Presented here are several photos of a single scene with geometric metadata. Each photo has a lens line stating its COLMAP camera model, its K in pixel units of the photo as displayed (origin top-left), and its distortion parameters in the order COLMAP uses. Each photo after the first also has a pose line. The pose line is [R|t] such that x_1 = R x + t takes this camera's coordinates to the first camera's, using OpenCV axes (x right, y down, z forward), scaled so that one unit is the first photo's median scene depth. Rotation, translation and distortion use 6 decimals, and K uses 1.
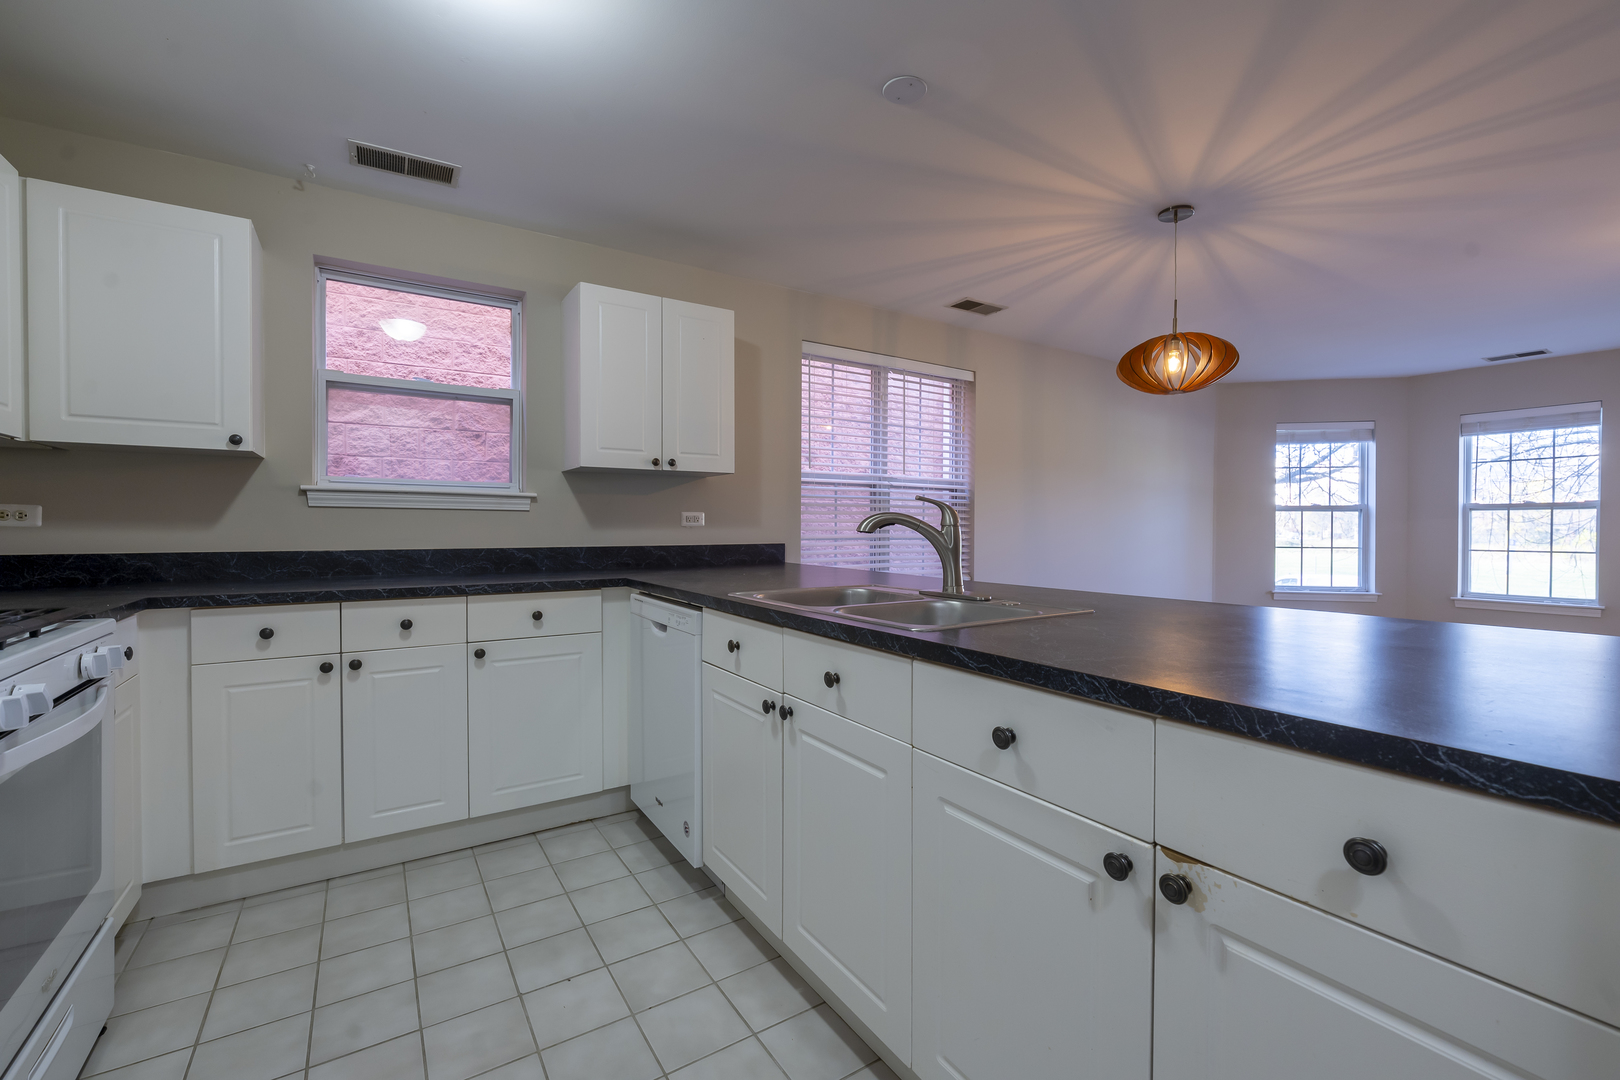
lens RADIAL K [[693.5, 0, 805.2], [0, 693.5, 535.1], [0, 0, 1]] dist [-0.000328, 0.000937]
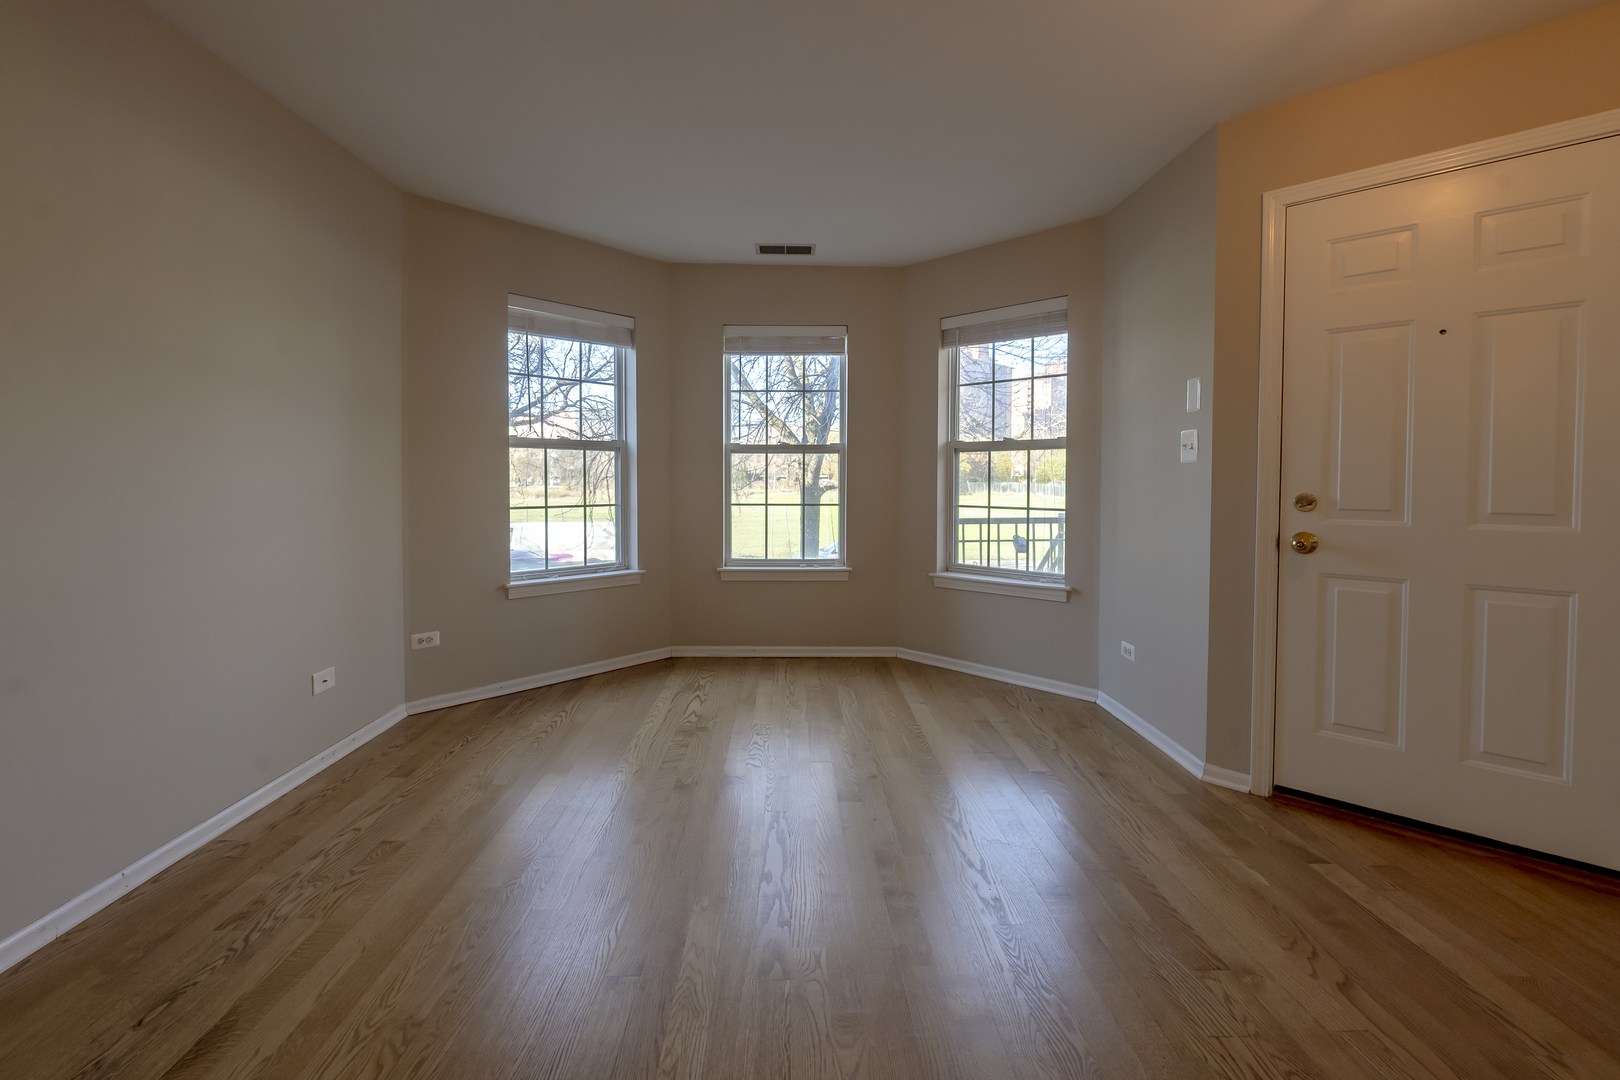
lens RADIAL K [[701.5, 0, 795.8], [0, 701.5, 494.9], [0, 0, 1]] dist [-0.007446, 0.001185]
pose [[0.532370, -0.021090, 0.846249, 0.681253], [0.006440, 0.999762, 0.020864, -0.010250], [-0.846487, -0.005658, 0.532379, 1.056552]]
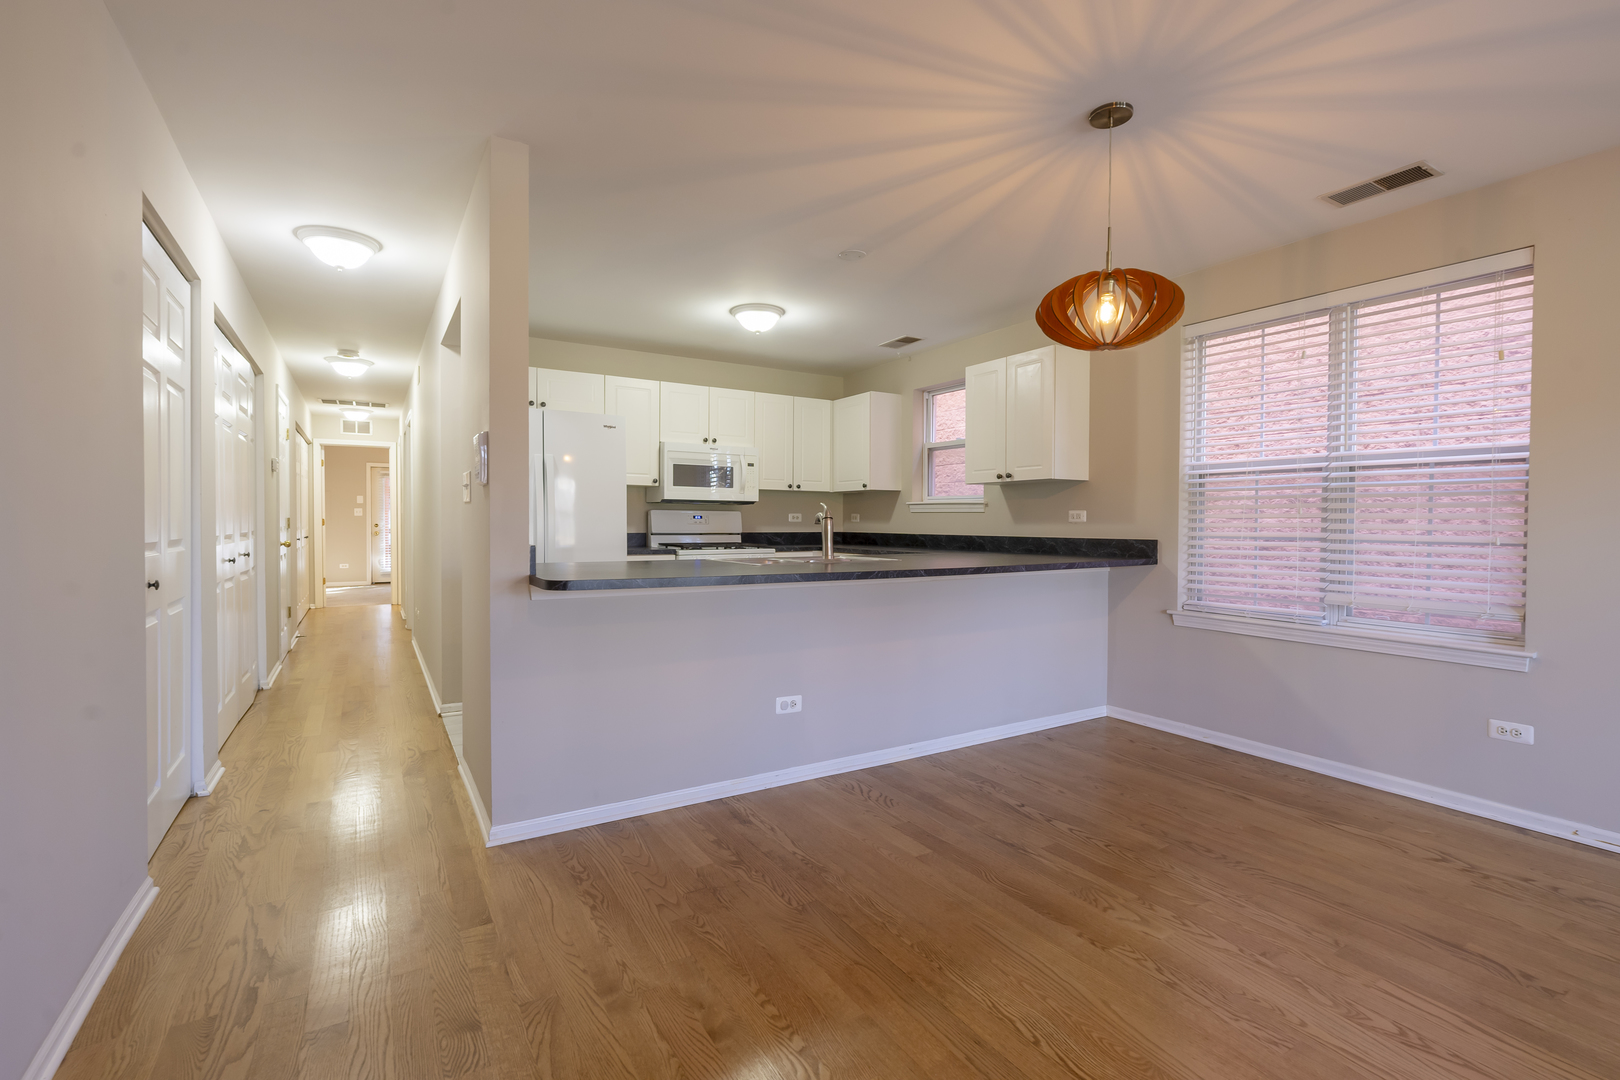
lens RADIAL K [[716.4, 0, 806.3], [0, 716.4, 544.2], [0, 0, 1]] dist [-0.006154, 0.000060]
pose [[-0.029001, 0.031831, -0.999072, 1.374138], [-0.016755, 0.999337, 0.032326, -0.008911], [0.999439, 0.017677, -0.028448, 0.706282]]
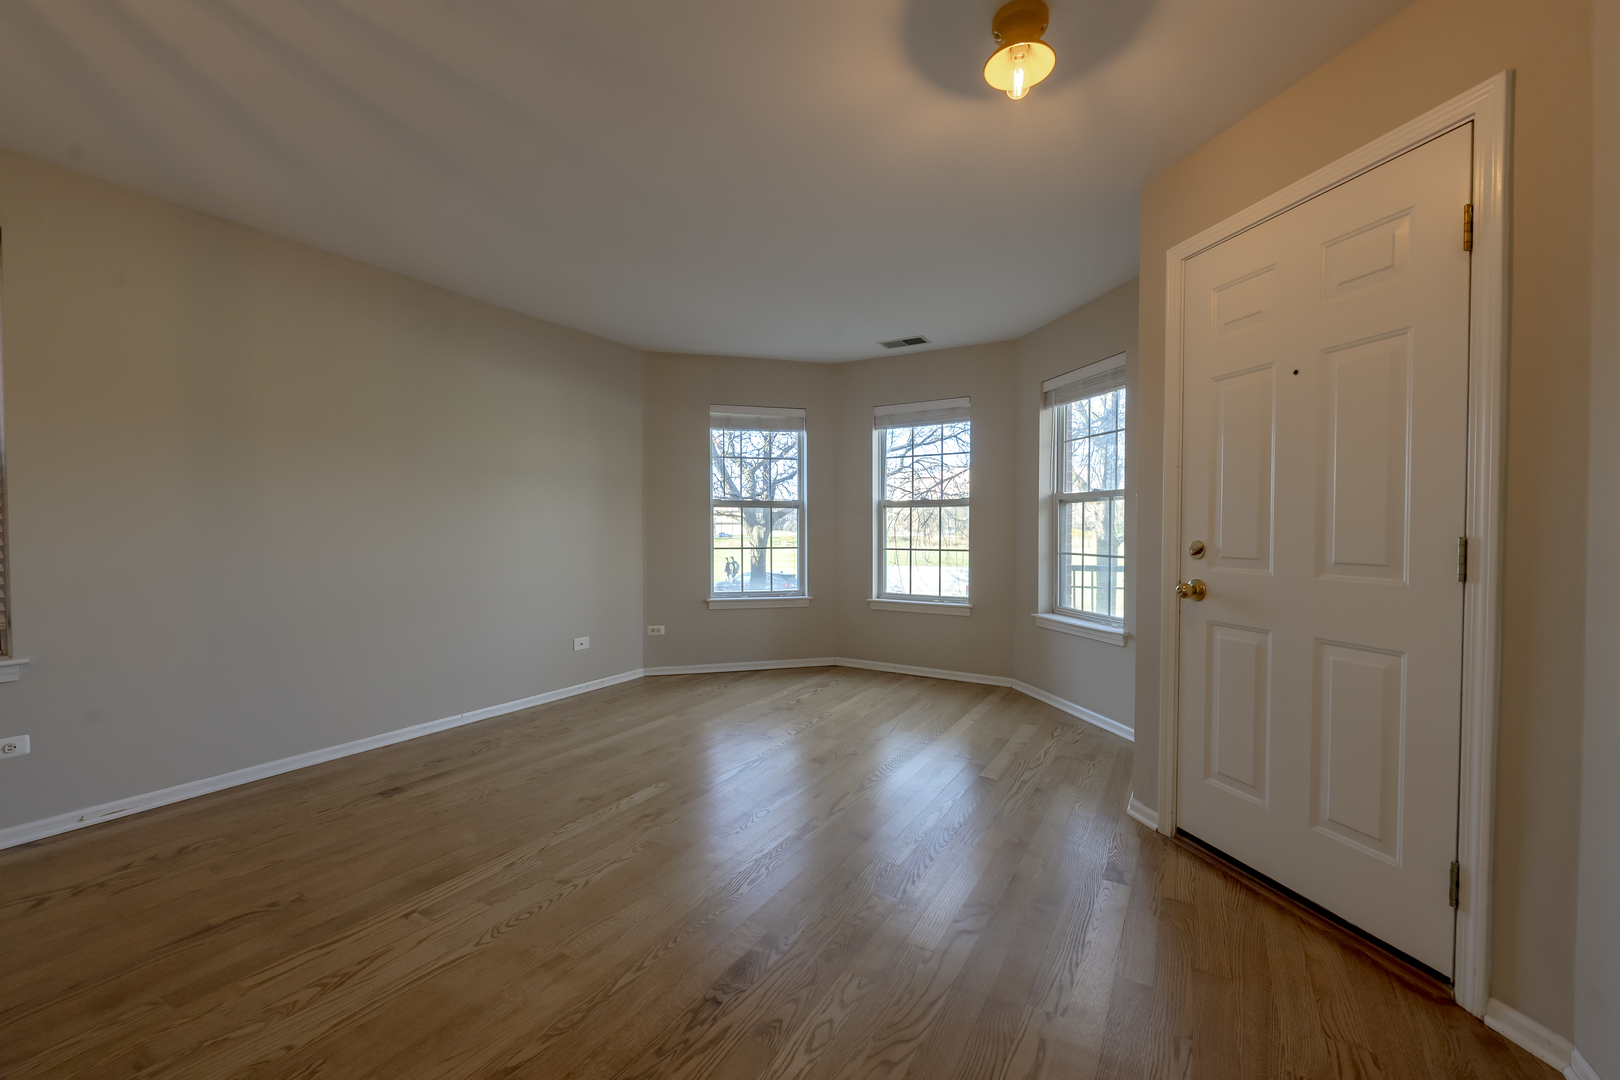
lens RADIAL K [[649.2, 0, 811.3], [0, 649.2, 539.4], [0, 0, 1]] dist [-0.007442, 0.001123]
pose [[0.897726, -0.008910, 0.440465, 0.951740], [0.004946, 0.999936, 0.010148, -0.002983], [-0.440527, -0.006931, 0.897713, 0.482814]]
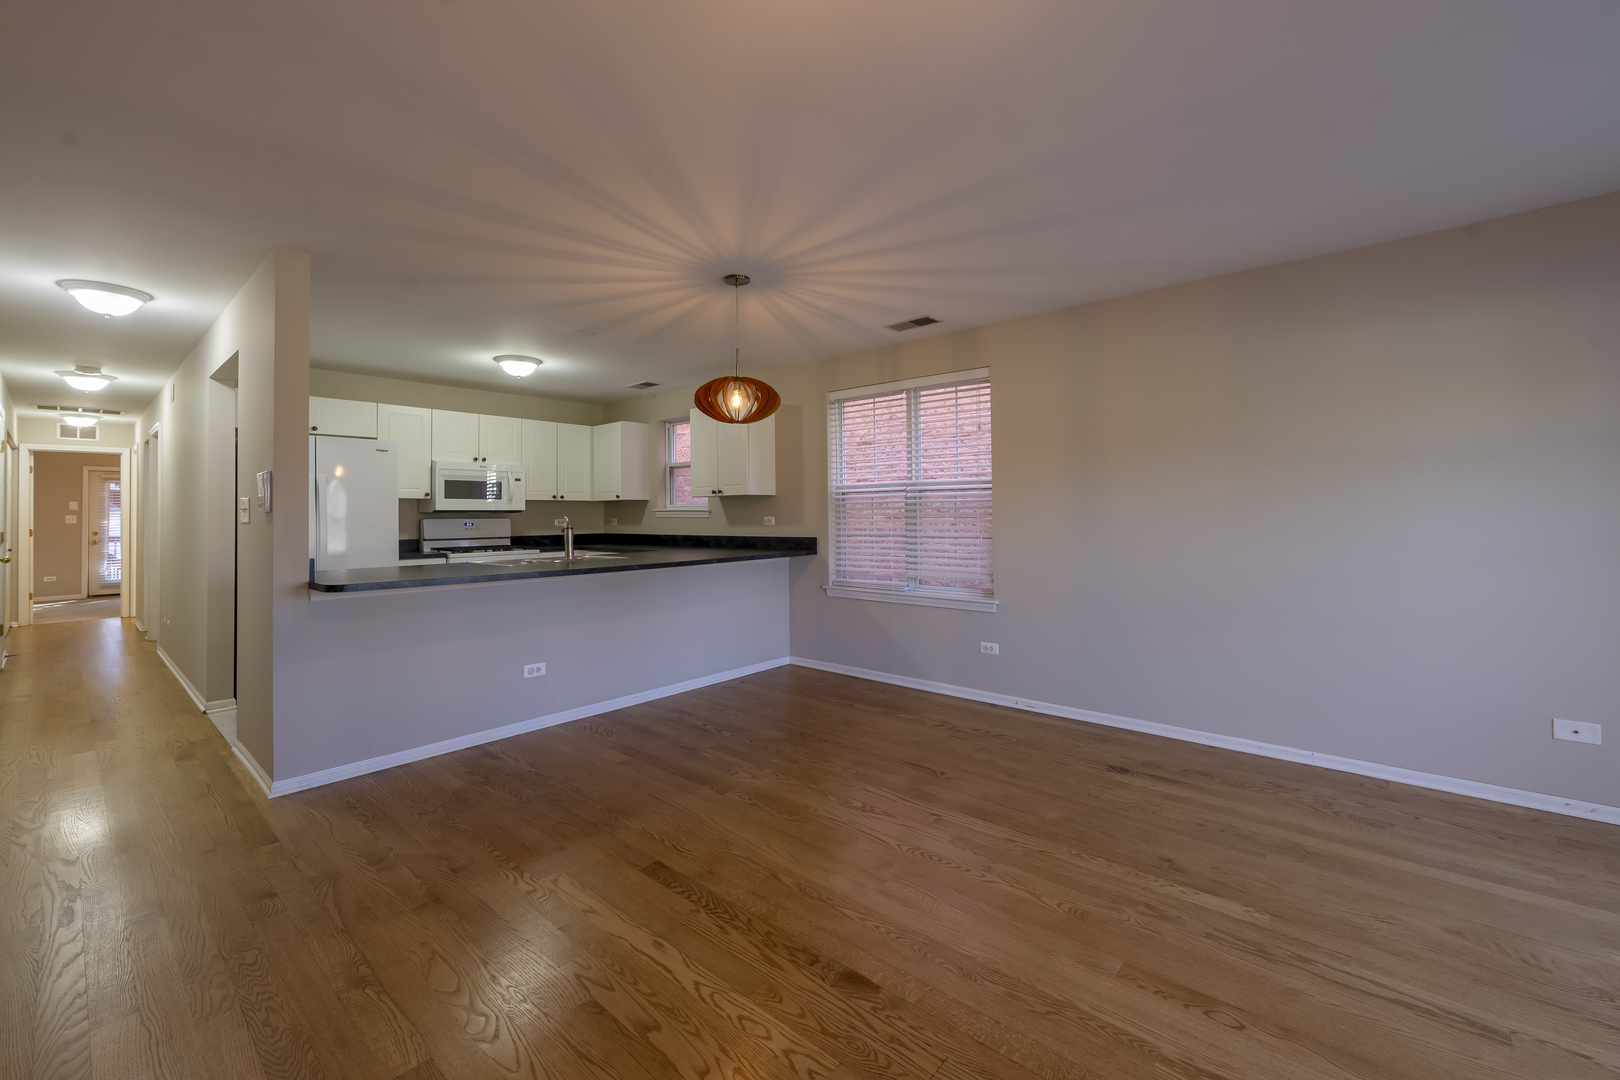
lens RADIAL K [[649.2, 0, 804.2], [0, 649.2, 509.6], [0, 0, 1]] dist [-0.007442, 0.001123]
pose [[0.273987, -0.011019, -0.961670, 1.710691], [-0.001936, 0.999926, -0.012009, -0.040005], [0.961731, 0.005152, 0.273945, 0.816334]]
